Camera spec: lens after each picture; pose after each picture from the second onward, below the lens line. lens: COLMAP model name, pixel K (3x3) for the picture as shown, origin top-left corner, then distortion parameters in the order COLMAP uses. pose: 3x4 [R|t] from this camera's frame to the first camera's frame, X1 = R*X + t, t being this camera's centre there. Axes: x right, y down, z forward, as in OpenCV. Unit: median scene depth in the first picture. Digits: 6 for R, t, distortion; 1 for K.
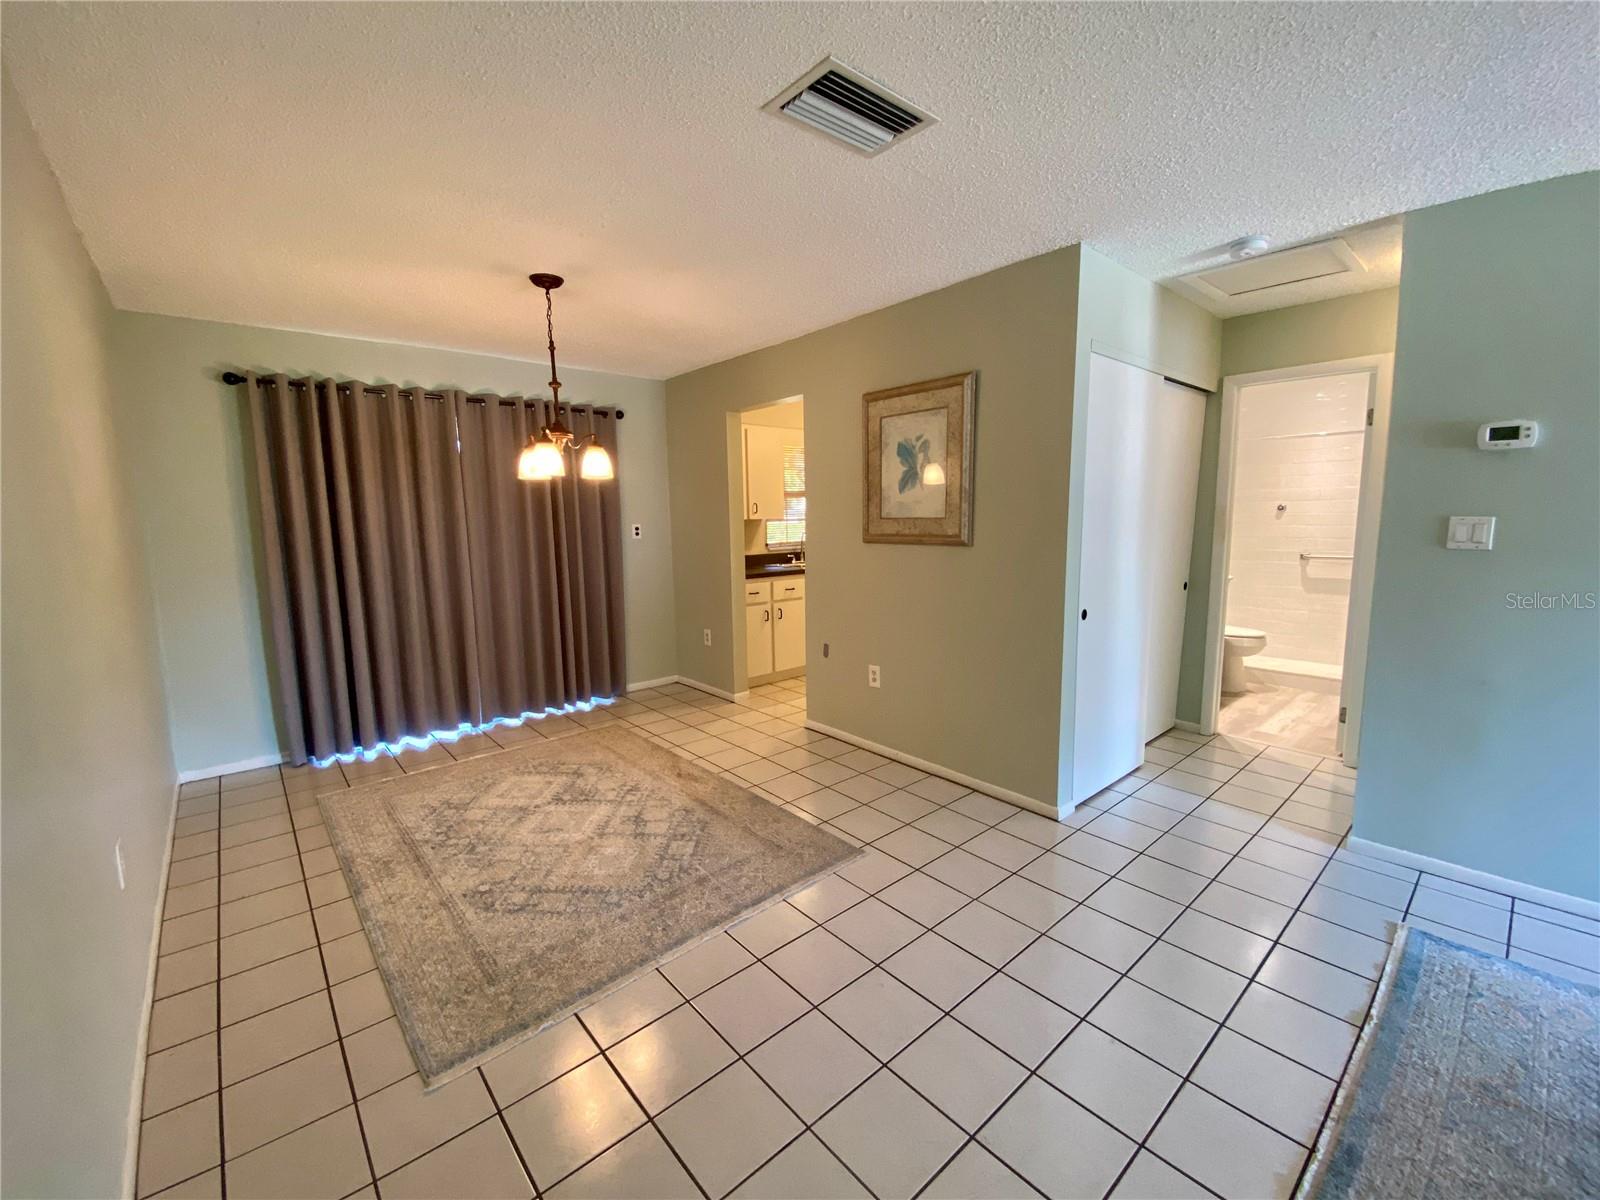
lens RADIAL K [[651.5, 0, 791.4], [0, 651.5, 598.4], [0, 0, 1]] dist [0.035710, -0.027055]
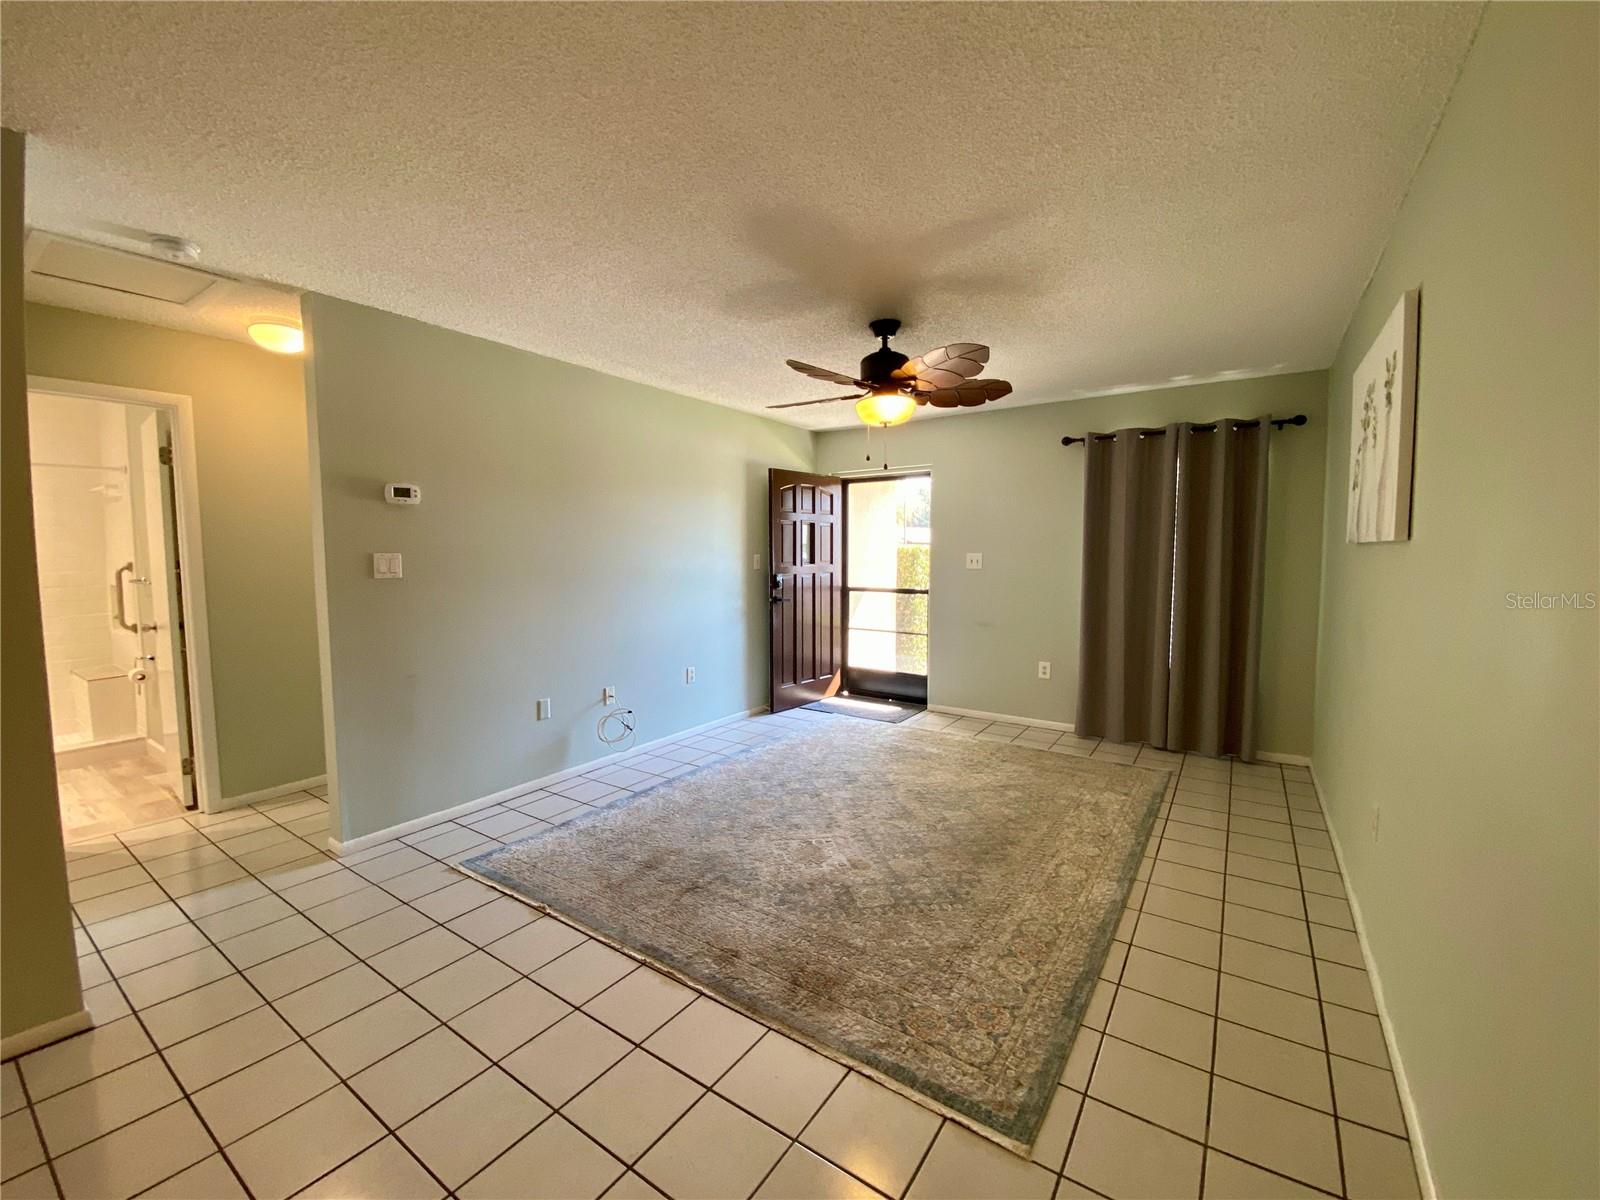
lens RADIAL K [[651.5, 0, 791.4], [0, 651.5, 598.4], [0, 0, 1]] dist [0.035710, -0.027055]
pose [[-0.243615, -0.051084, 0.968526, -0.449682], [0.135435, 0.987036, 0.086127, -0.041945], [-0.960369, 0.152154, -0.233539, 0.570803]]
